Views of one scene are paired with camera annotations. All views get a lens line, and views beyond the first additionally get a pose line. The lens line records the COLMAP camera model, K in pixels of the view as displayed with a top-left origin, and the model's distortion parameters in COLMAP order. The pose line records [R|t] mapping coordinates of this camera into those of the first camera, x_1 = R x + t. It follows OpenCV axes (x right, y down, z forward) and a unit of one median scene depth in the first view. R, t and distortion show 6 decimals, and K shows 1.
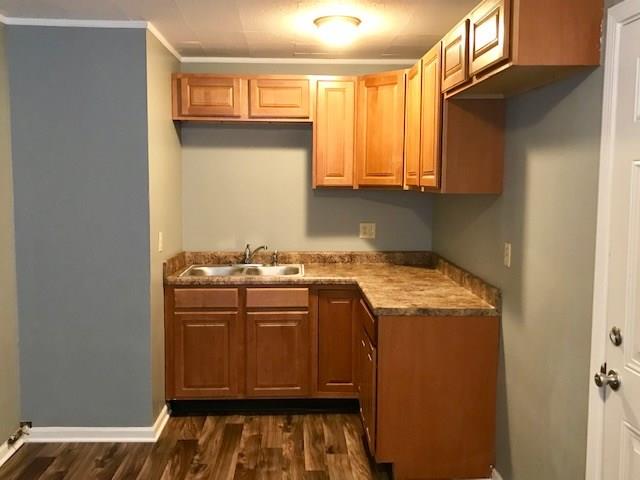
lens RADIAL K [[617.2, 0, 322.2], [0, 617.2, 238.2], [0, 0, 1]] dist [-0.002137, 0.000000]
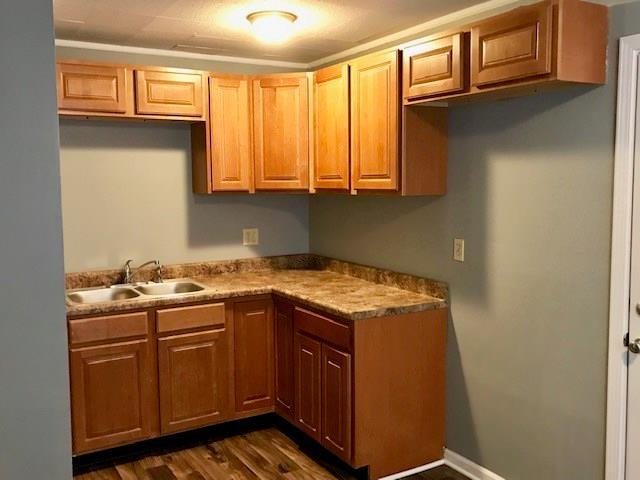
lens RADIAL K [[617.2, 0, 322.5], [0, 617.2, 240.5], [0, 0, 1]] dist [-0.002137, 0.000000]
pose [[0.872628, -0.060016, 0.484683, -0.332860], [0.059970, 0.998078, 0.015617, -0.016750], [-0.484689, 0.015439, 0.874550, 0.121548]]
